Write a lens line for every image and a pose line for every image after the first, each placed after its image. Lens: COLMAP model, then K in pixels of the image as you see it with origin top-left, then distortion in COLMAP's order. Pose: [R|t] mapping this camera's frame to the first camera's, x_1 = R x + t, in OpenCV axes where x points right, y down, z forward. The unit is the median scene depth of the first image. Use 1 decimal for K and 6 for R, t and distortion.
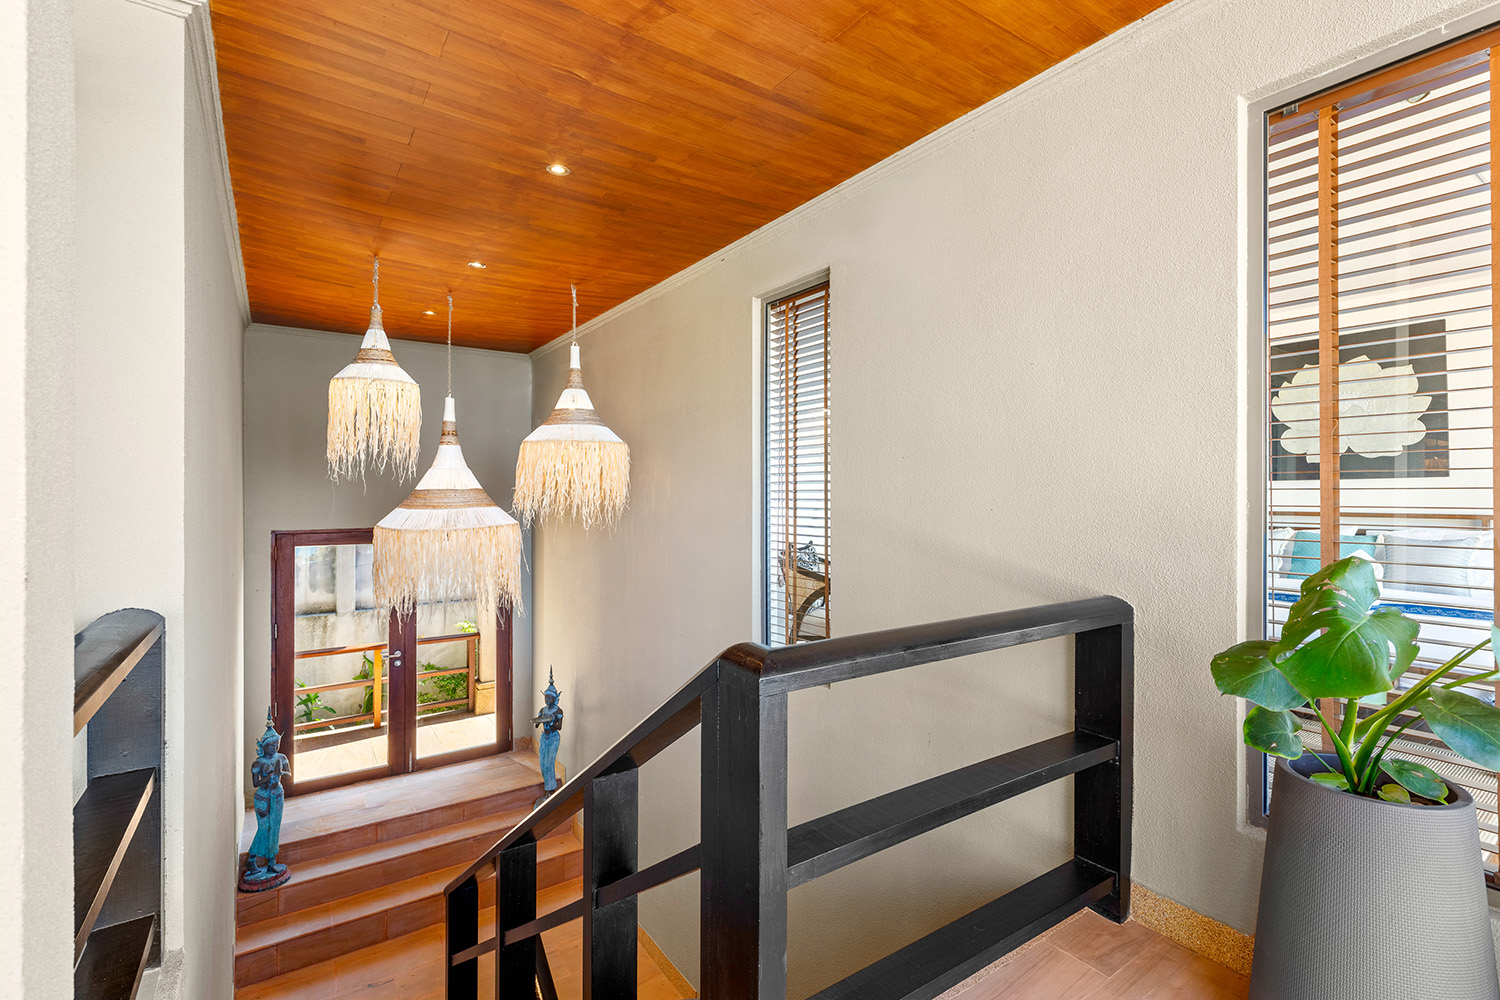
lens RADIAL K [[686.2, 0, 766.5], [0, 686.2, 503.7], [0, 0, 1]] dist [-0.000256, 0.001077]
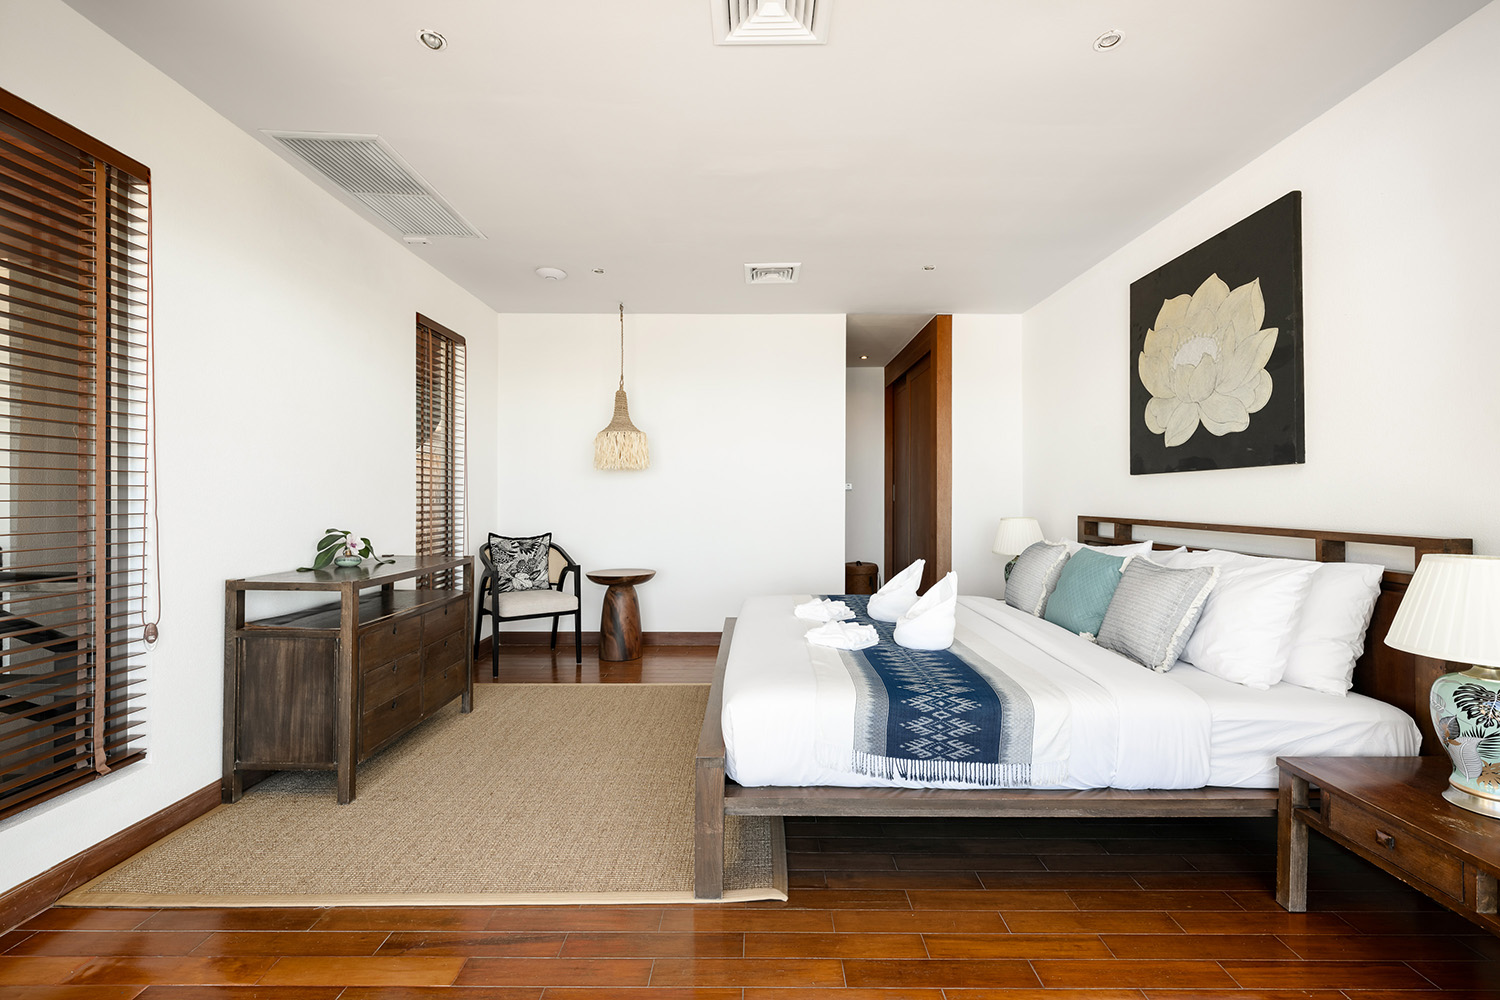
lens RADIAL K [[650.5, 0, 763.0], [0, 650.5, 497.2], [0, 0, 1]] dist [0.002927, 0.000352]
pose [[0.816129, 0.006494, -0.577833, 0.905126], [-0.007309, 0.999973, 0.000915, -0.009812], [0.577823, 0.003477, 0.816154, 0.282834]]
